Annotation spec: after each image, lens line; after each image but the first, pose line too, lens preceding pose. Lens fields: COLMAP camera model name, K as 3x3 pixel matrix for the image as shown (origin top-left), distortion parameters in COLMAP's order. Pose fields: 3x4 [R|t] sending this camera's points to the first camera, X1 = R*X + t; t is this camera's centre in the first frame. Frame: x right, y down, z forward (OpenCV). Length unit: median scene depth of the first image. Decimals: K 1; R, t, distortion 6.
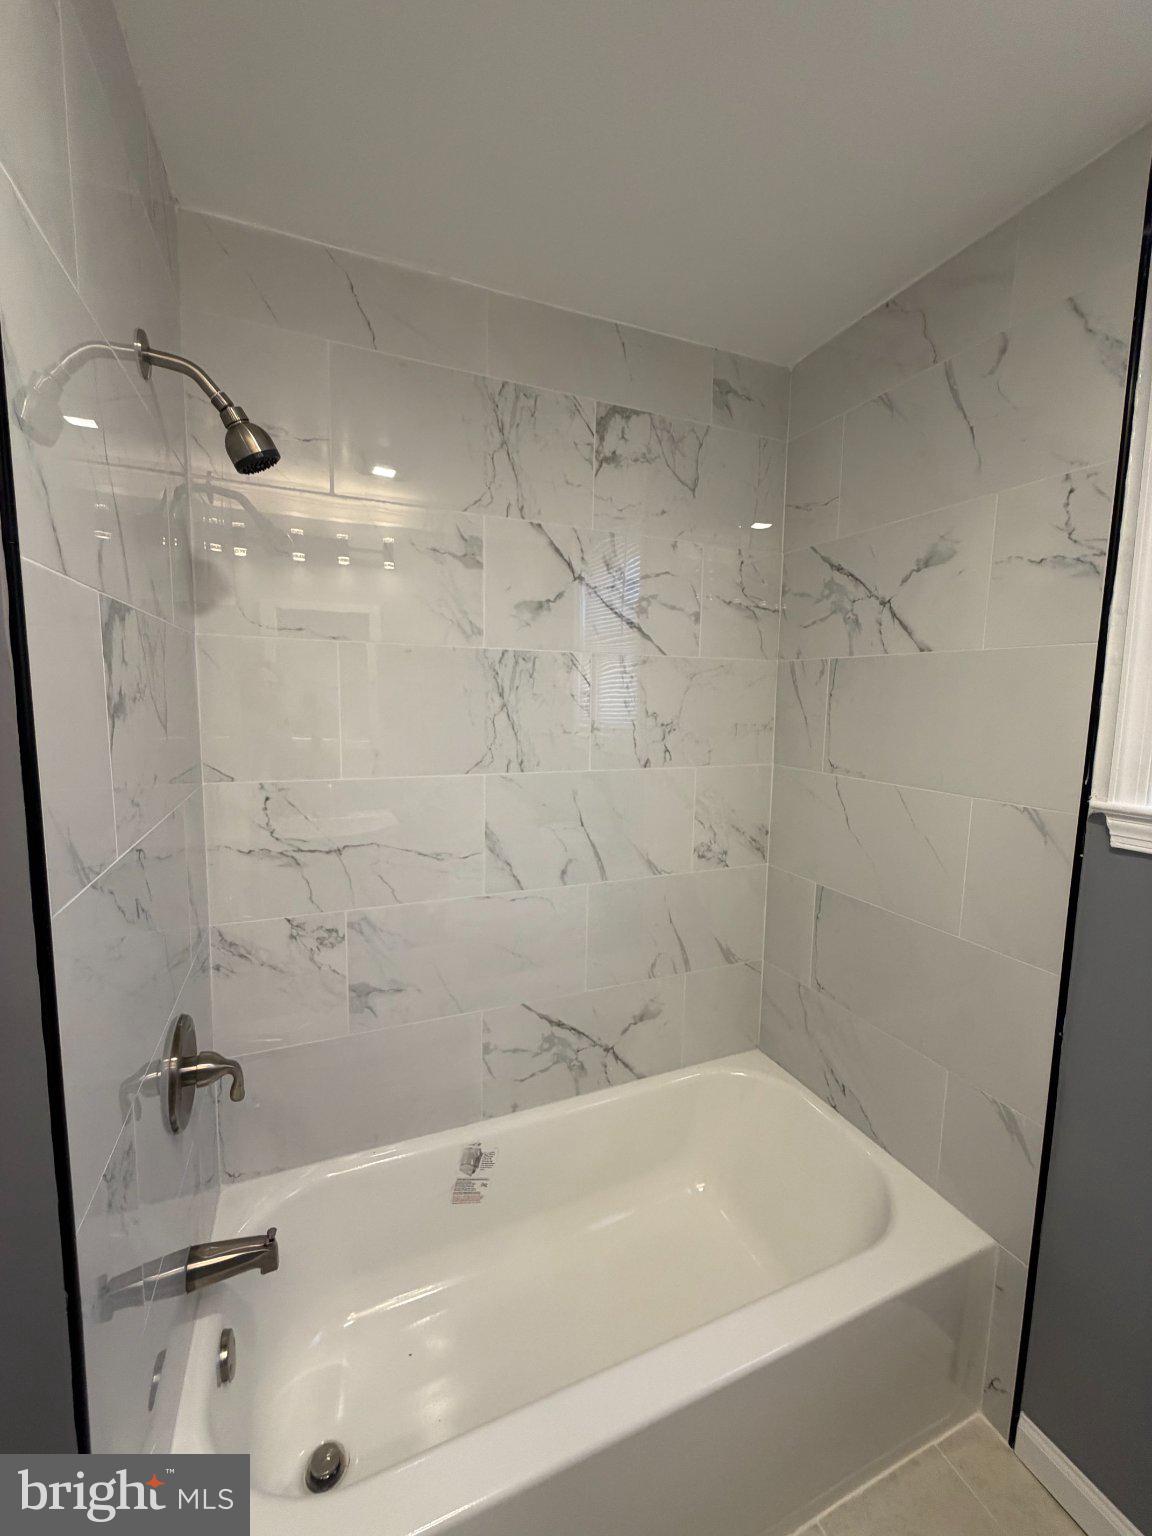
lens RADIAL K [[614.3, 0, 576.1], [0, 614.3, 764.9], [0, 0, 1]] dist [0.000674, 0.000357]
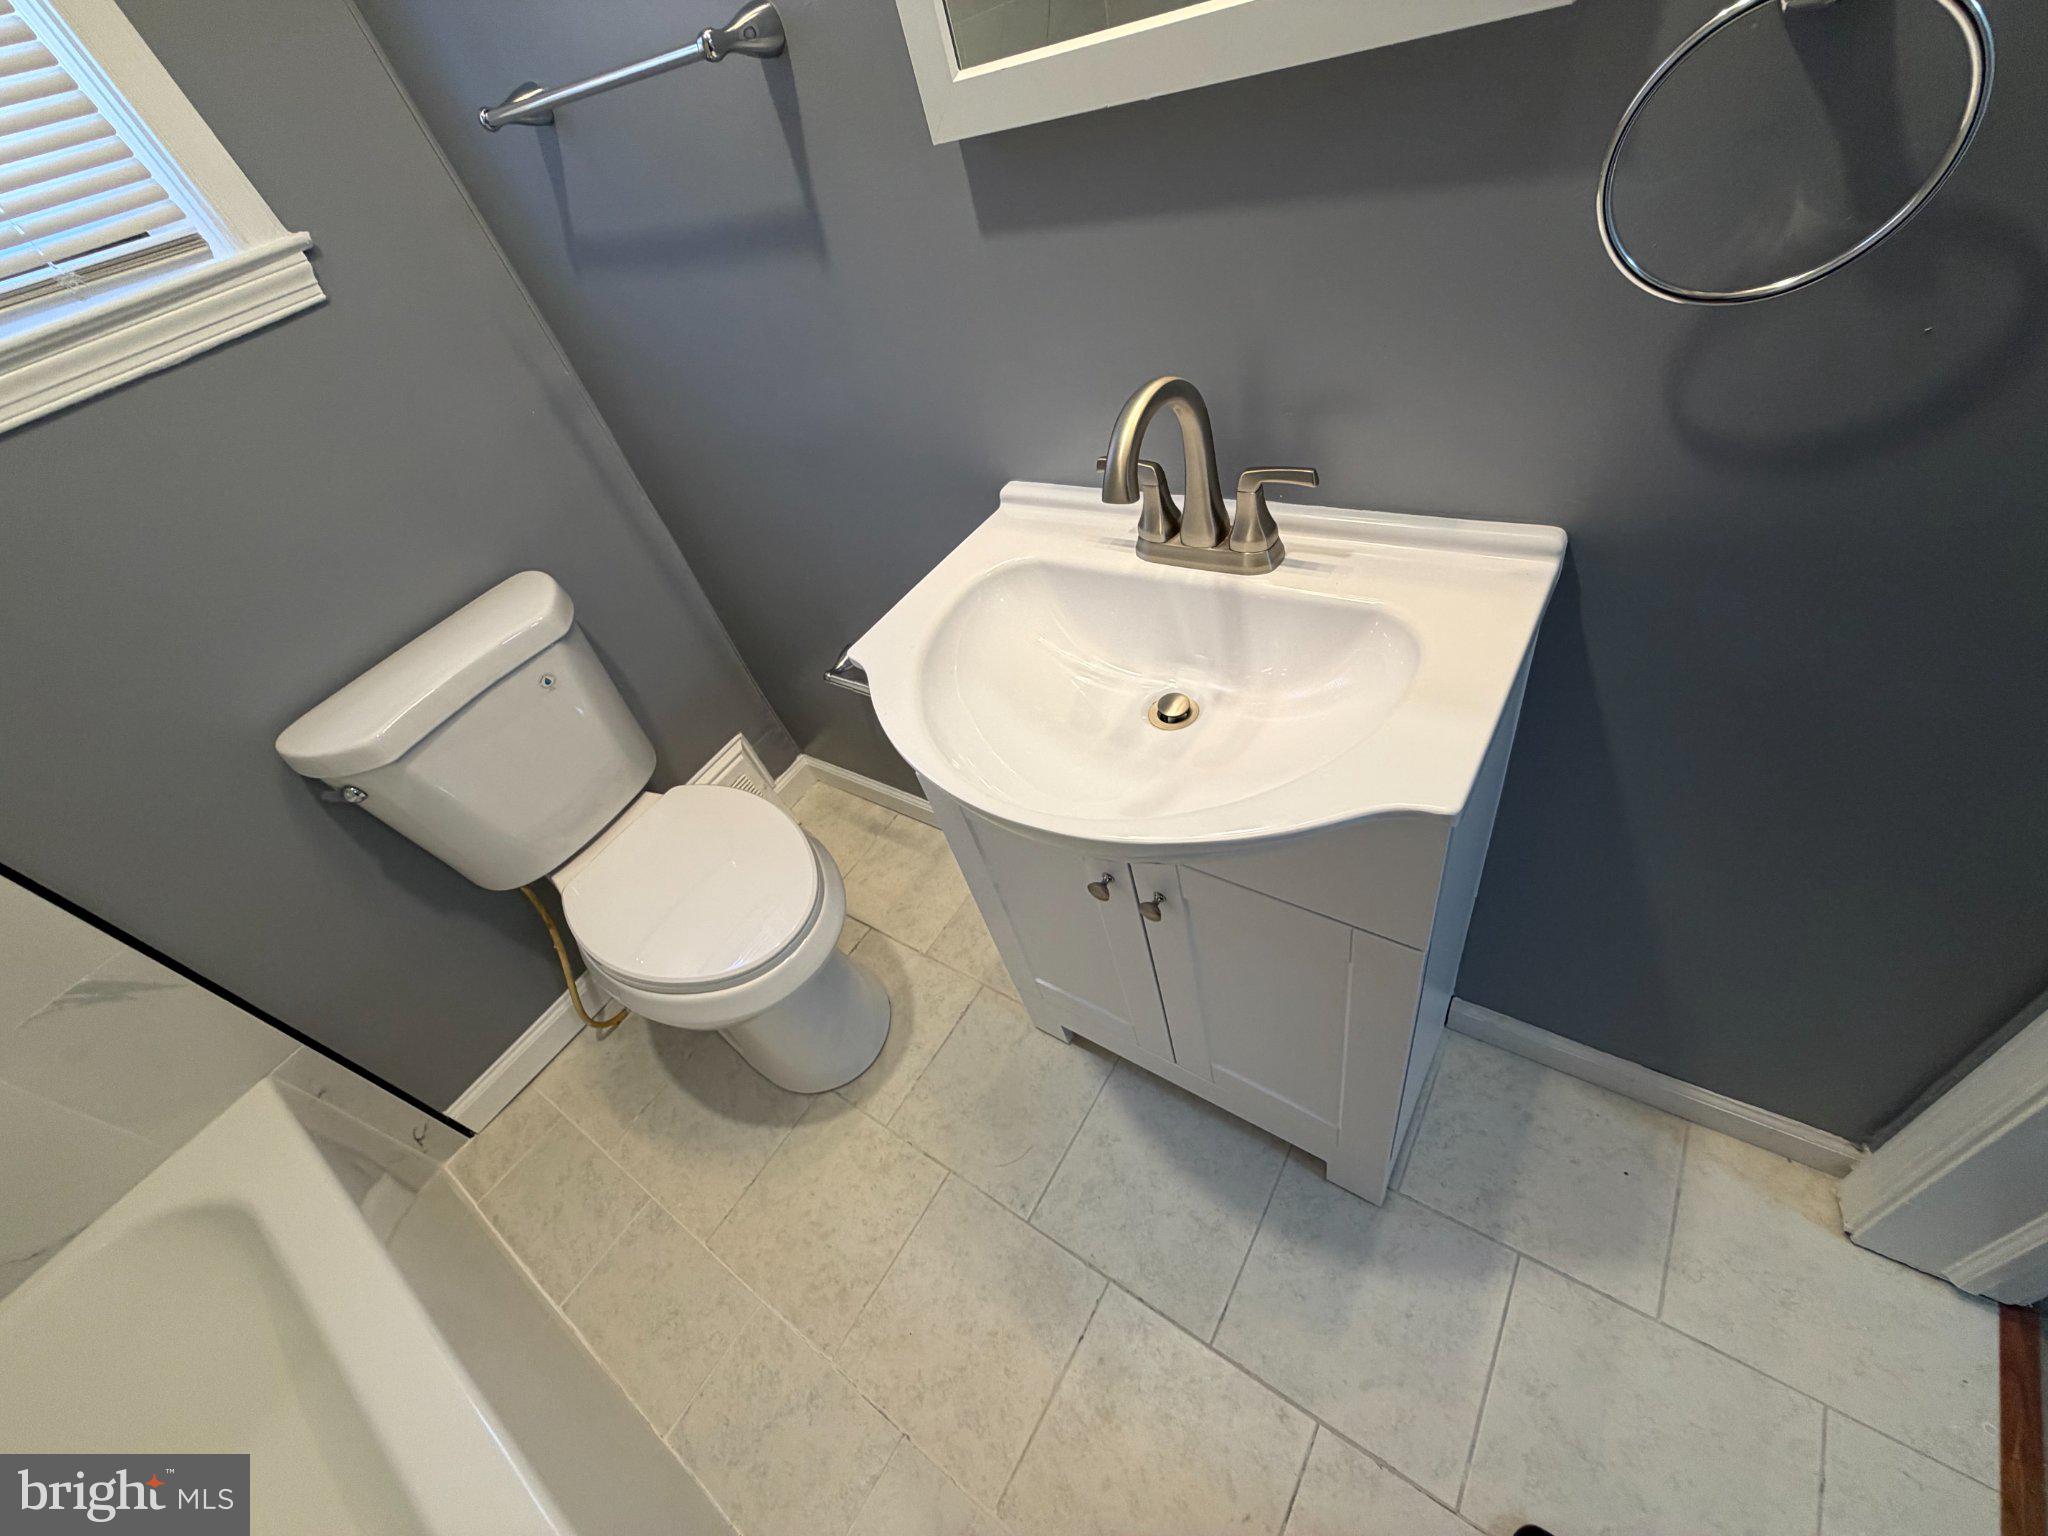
lens RADIAL K [[819.1, 0, 1024.0], [0, 819.1, 767.8], [0, 0, 1]] dist [0.000674, 0.000357]
pose [[-0.528719, -0.506335, 0.681235, -0.351278], [0.319346, 0.624956, 0.712354, 0.094178], [-0.786432, 0.594184, -0.168730, 0.185404]]
